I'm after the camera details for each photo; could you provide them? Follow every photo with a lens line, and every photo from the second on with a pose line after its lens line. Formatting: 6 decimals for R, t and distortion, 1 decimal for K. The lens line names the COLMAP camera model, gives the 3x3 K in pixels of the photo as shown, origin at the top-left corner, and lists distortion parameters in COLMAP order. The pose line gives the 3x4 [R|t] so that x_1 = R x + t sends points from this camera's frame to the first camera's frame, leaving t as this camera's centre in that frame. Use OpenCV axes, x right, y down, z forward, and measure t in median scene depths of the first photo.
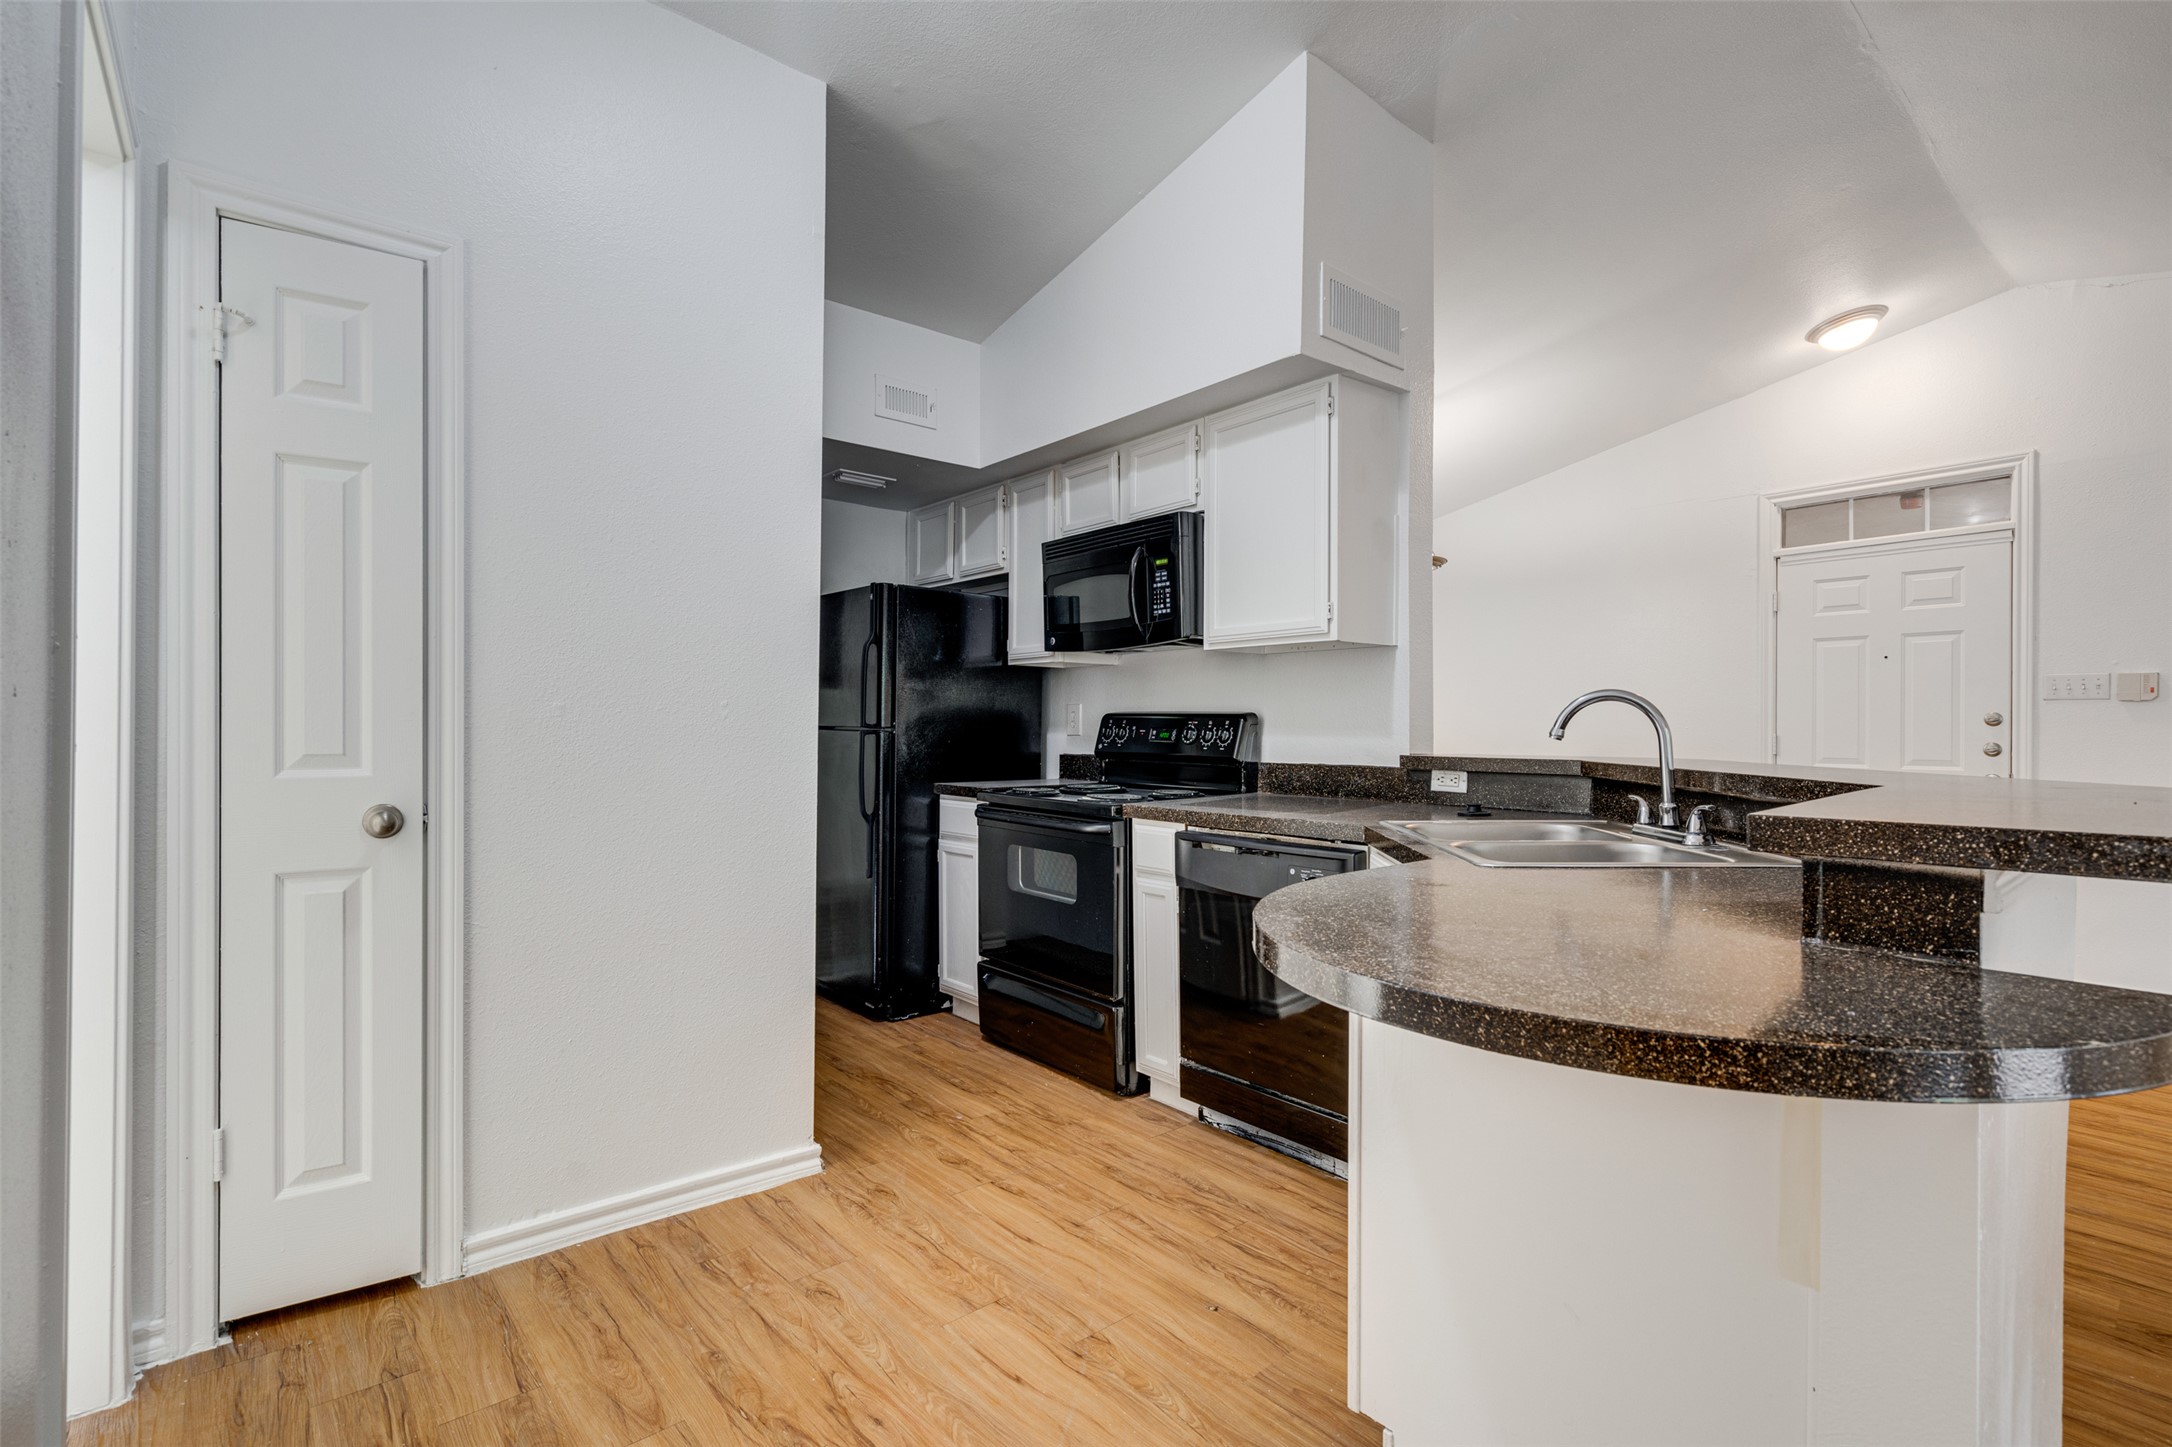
lens RADIAL K [[993.6, 0, 1093.4], [0, 993.6, 733.2], [0, 0, 1]] dist [-0.001939, -0.000102]
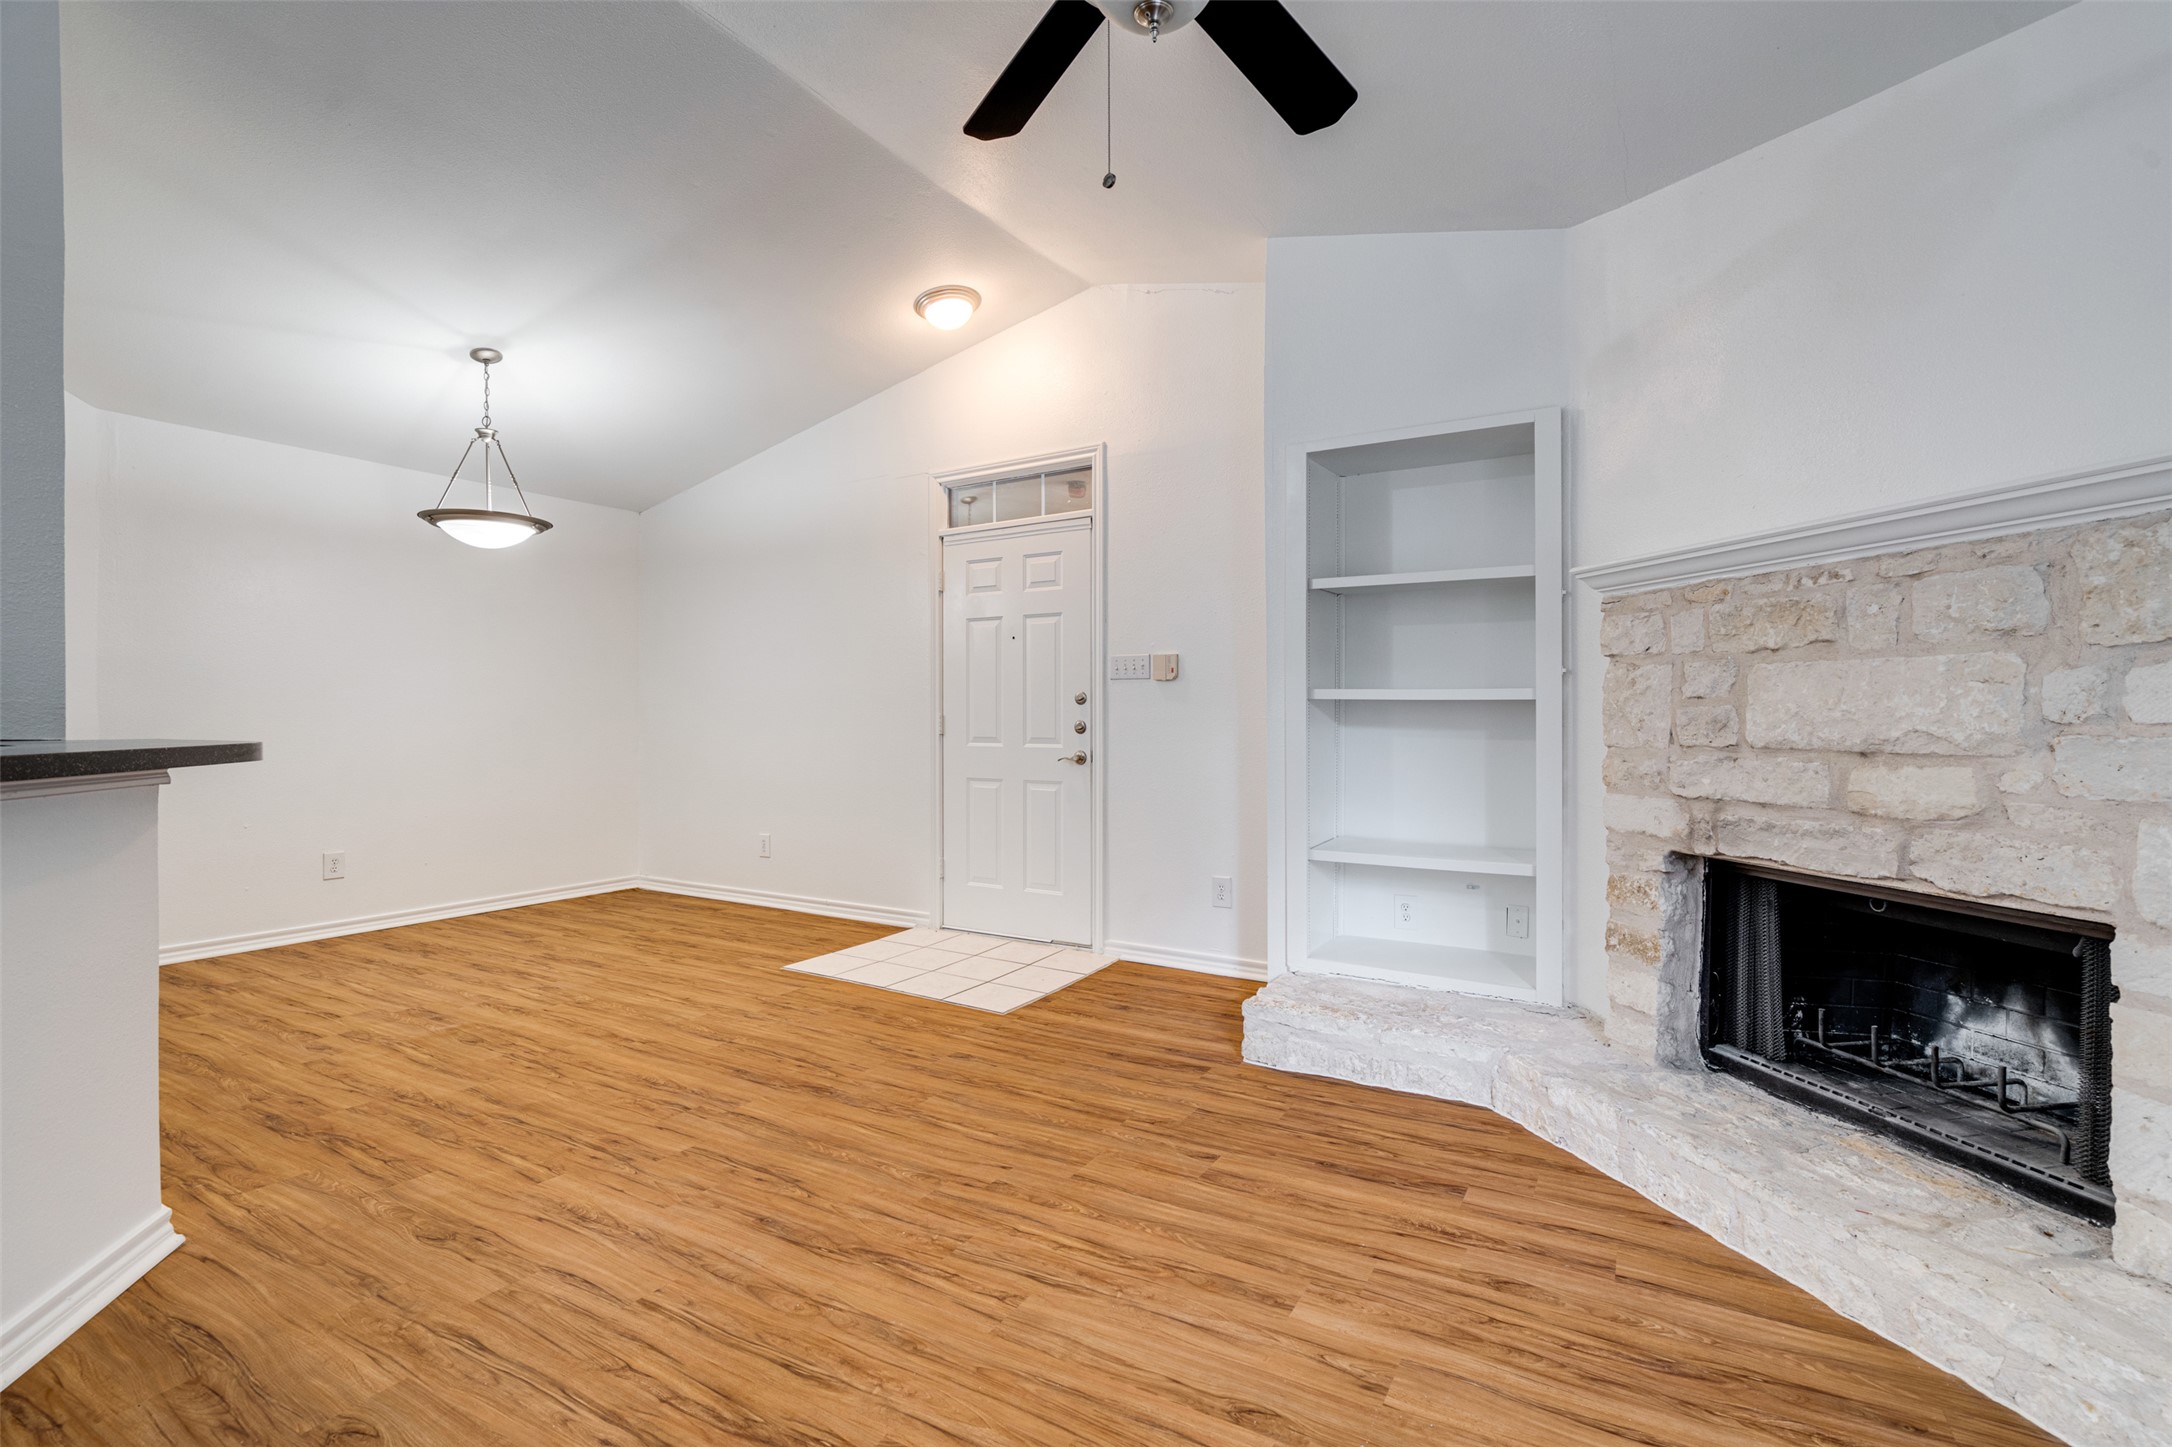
lens RADIAL K [[993.6, 0, 1090.5], [0, 993.6, 718.0], [0, 0, 1]] dist [-0.001939, -0.000102]
pose [[0.945438, -0.006717, 0.325734, 0.848380], [0.006986, 0.999976, 0.000344, 0.009604], [-0.325728, 0.001950, 0.945462, 0.015050]]
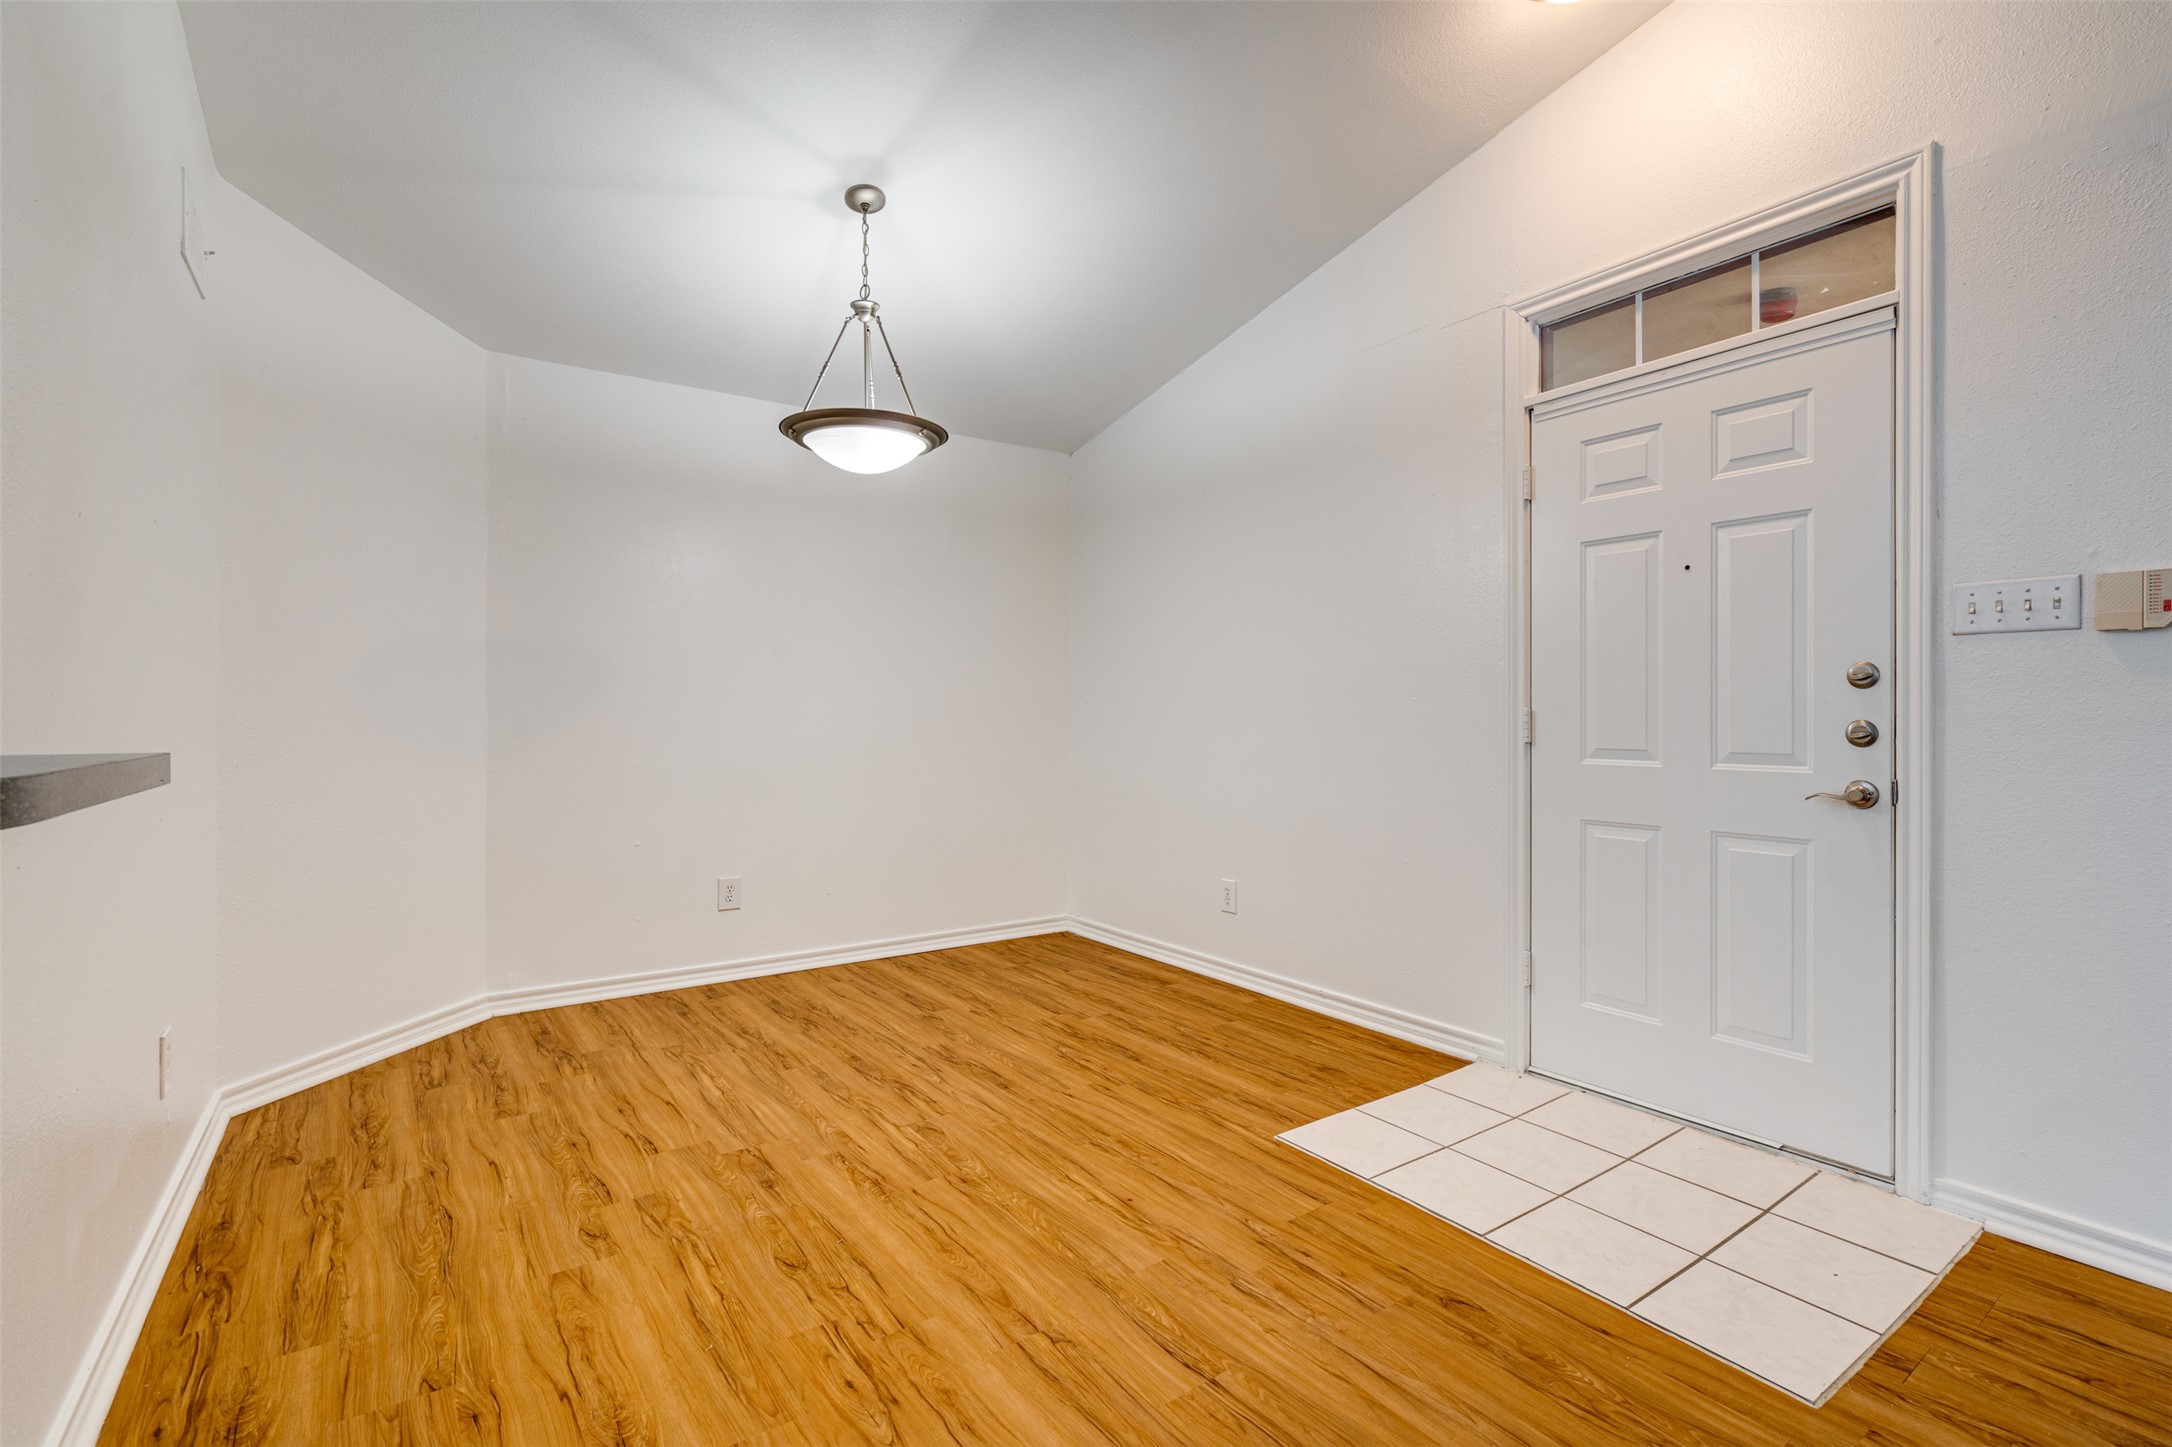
lens RADIAL K [[999.1, 0, 1094.0], [0, 999.1, 715.5], [0, 0, 1]] dist [0.003816, 0.000143]
pose [[0.996460, -0.004998, -0.083919, 0.809184], [0.004859, 0.999986, -0.001861, 0.008462], [0.083927, 0.001447, 0.996471, 0.652778]]
